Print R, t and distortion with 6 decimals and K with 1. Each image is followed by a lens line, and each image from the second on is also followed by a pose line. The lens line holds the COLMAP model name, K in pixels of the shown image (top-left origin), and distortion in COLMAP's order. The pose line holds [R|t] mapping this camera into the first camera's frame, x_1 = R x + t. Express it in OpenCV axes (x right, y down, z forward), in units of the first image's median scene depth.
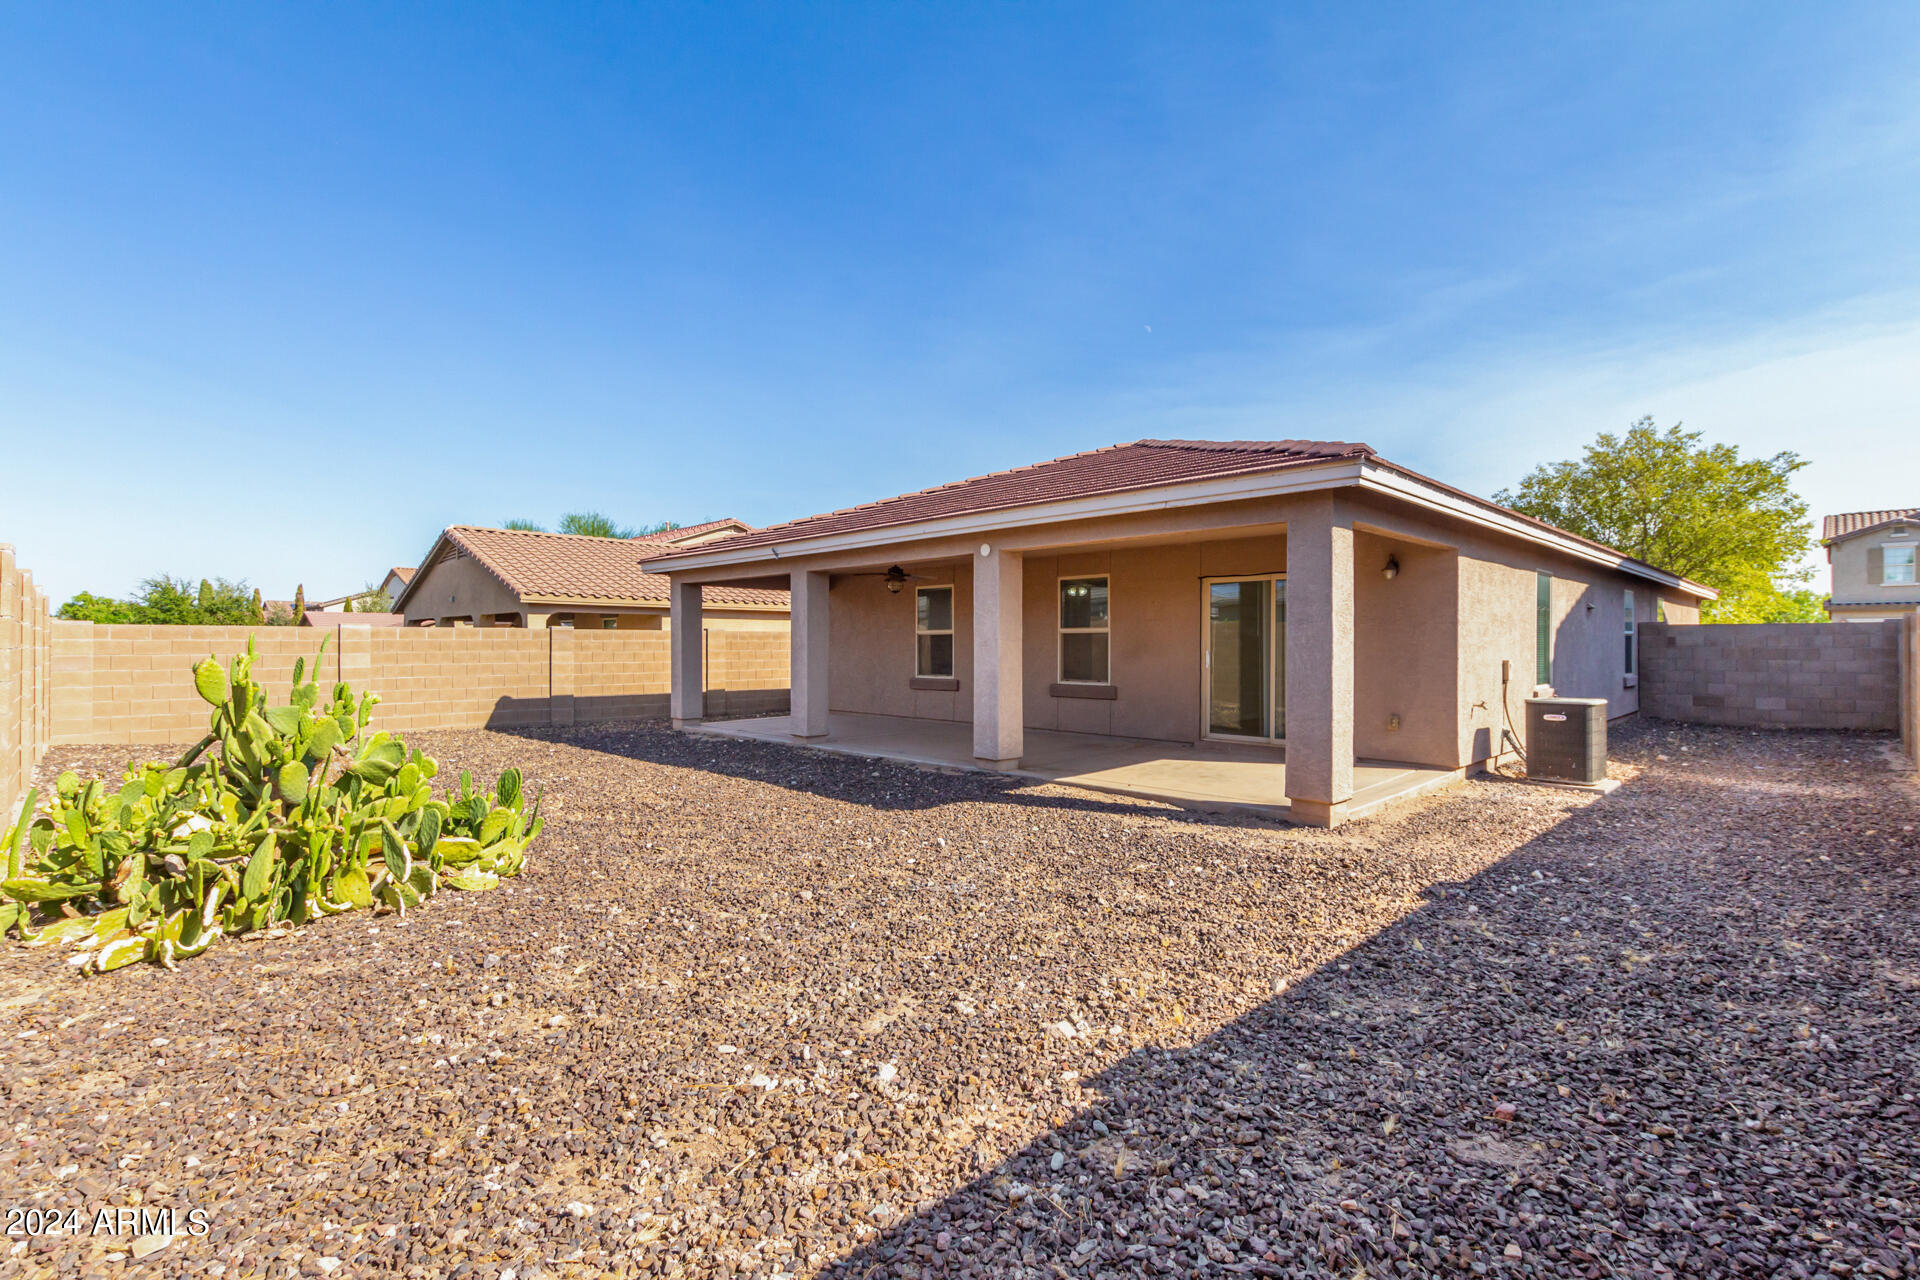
lens RADIAL K [[873.9, 0, 958.1], [0, 873.9, 645.8], [0, 0, 1]] dist [-0.000587, -0.000016]
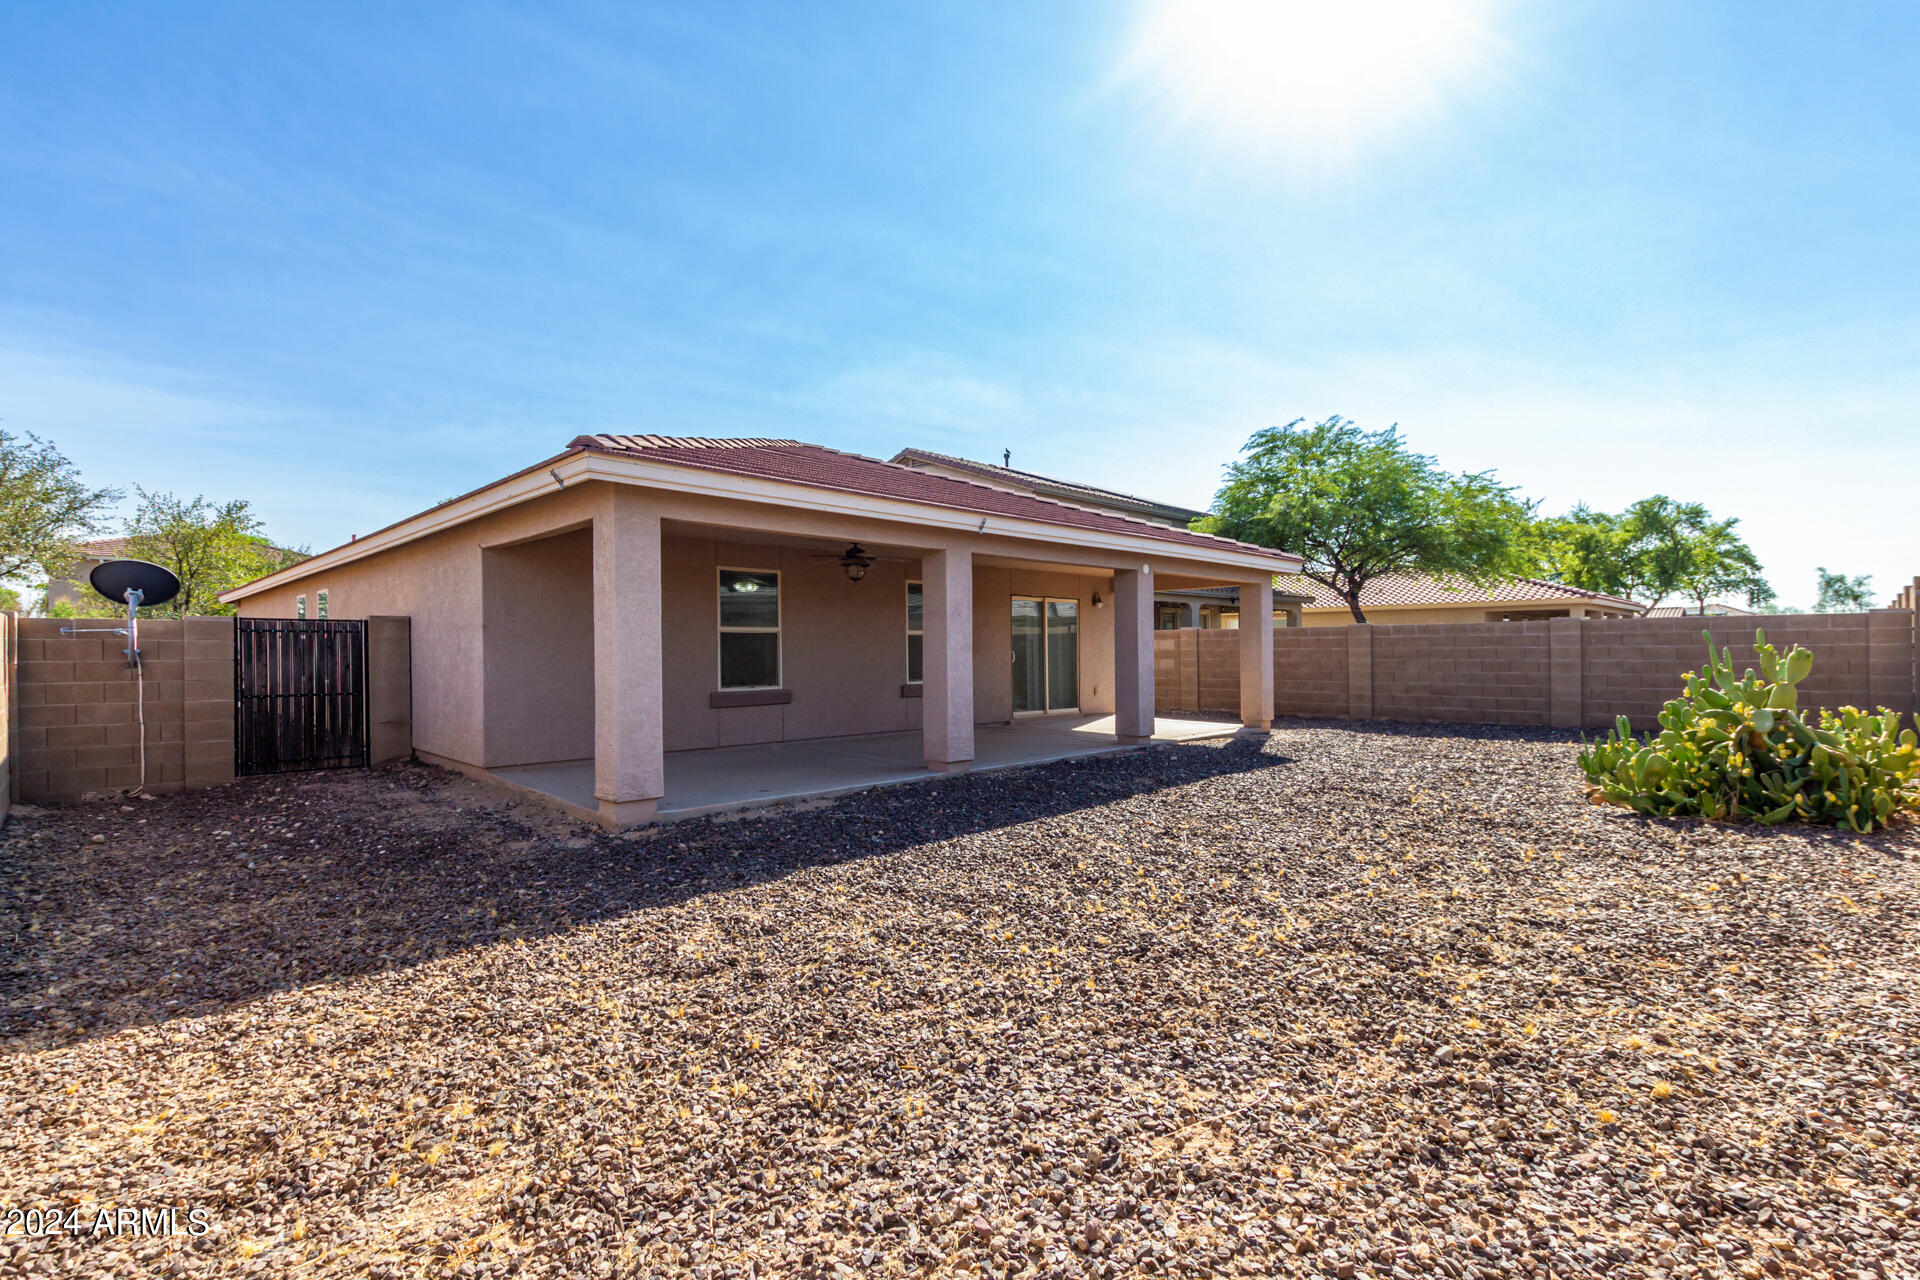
lens RADIAL K [[873.9, 0, 953.0], [0, 873.9, 644.2], [0, 0, 1]] dist [-0.000587, -0.000016]
pose [[0.002166, 0.005072, 0.999985, -0.738368], [0.002739, 0.999983, -0.005078, 0.002107], [-0.999994, 0.002750, 0.002152, 0.771884]]
